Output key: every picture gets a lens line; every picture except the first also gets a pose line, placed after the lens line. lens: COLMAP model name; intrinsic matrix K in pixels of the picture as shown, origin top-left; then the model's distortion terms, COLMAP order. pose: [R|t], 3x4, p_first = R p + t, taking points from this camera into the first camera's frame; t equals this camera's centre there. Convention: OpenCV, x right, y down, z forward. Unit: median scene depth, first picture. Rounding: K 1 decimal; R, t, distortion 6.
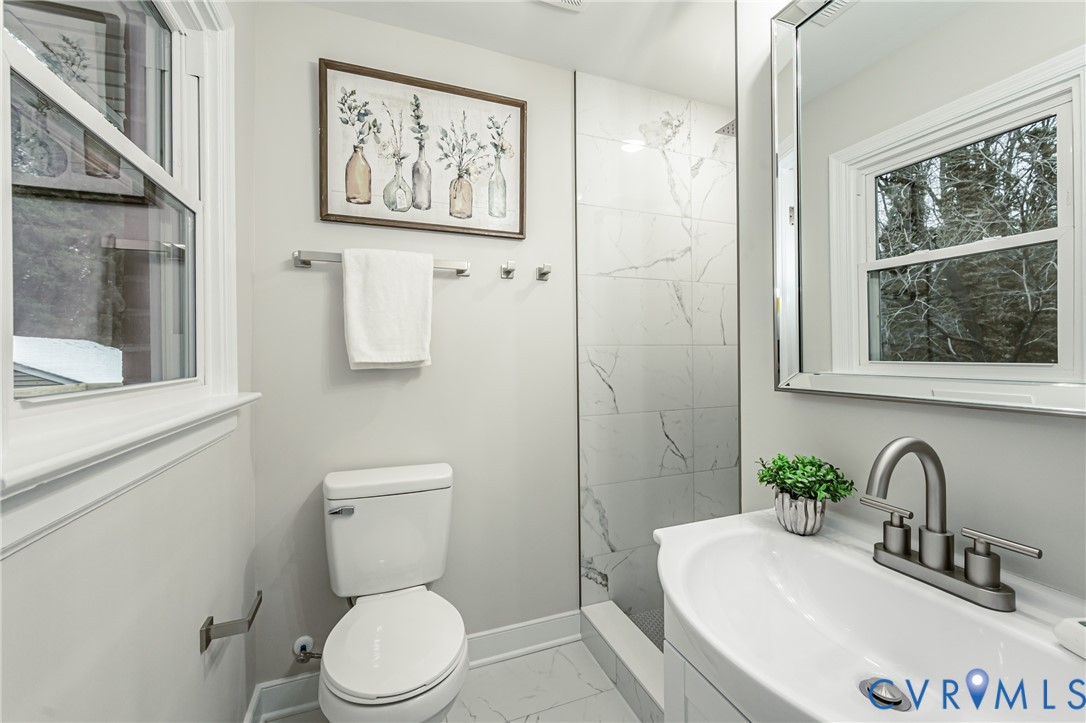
lens RADIAL K [[435.3, 0, 543.0], [0, 435.3, 355.2], [0, 0, 1]] dist [0.000011, 0.000196]
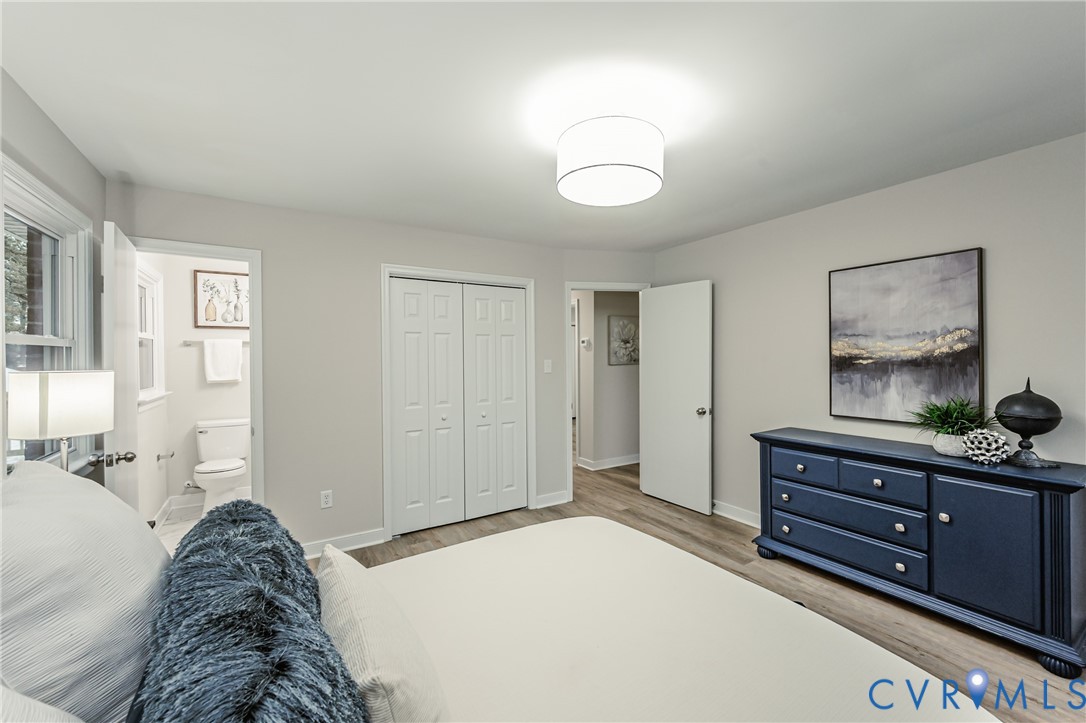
lens RADIAL K [[435.3, 0, 543.6], [0, 435.3, 360.3], [0, 0, 1]] dist [0.000011, 0.000196]
pose [[0.984049, 0.003614, 0.177859, 1.131251], [-0.006240, 0.999880, 0.014207, -0.159981], [-0.177787, -0.015091, 0.983953, -2.030864]]
